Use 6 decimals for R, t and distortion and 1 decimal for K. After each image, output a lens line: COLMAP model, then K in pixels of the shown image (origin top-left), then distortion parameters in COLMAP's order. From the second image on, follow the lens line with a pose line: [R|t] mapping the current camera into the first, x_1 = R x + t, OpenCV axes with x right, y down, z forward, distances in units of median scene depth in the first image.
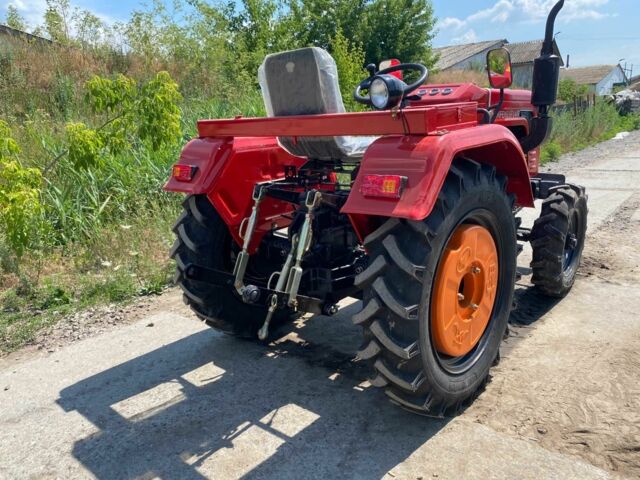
lens RADIAL K [[488.6, 0, 320.0], [0, 488.6, 240.0], [0, 0, 1]] dist [-0.000362, 0.007517]
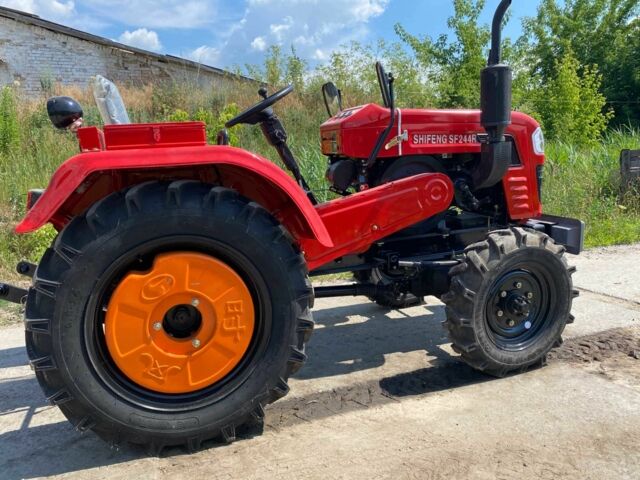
lens RADIAL K [[488.6, 0, 320.0], [0, 488.6, 240.0], [0, 0, 1]] dist [-0.000362, 0.007517]
pose [[0.872912, 0.094778, -0.478584, 0.605546], [-0.124799, 0.991690, -0.031234, -0.035611], [0.471646, 0.086991, 0.877486, 0.190721]]
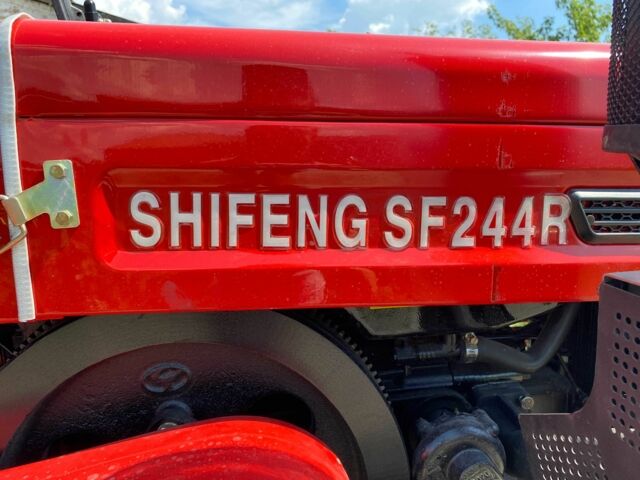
lens RADIAL K [[488.6, 0, 320.0], [0, 488.6, 240.0], [0, 0, 1]] dist [-0.000362, 0.007517]
pose [[0.767725, 0.146980, -0.623695, 0.452362], [-0.190498, 0.981683, -0.003146, -0.250637], [0.611808, 0.121228, 0.781661, 0.896154]]
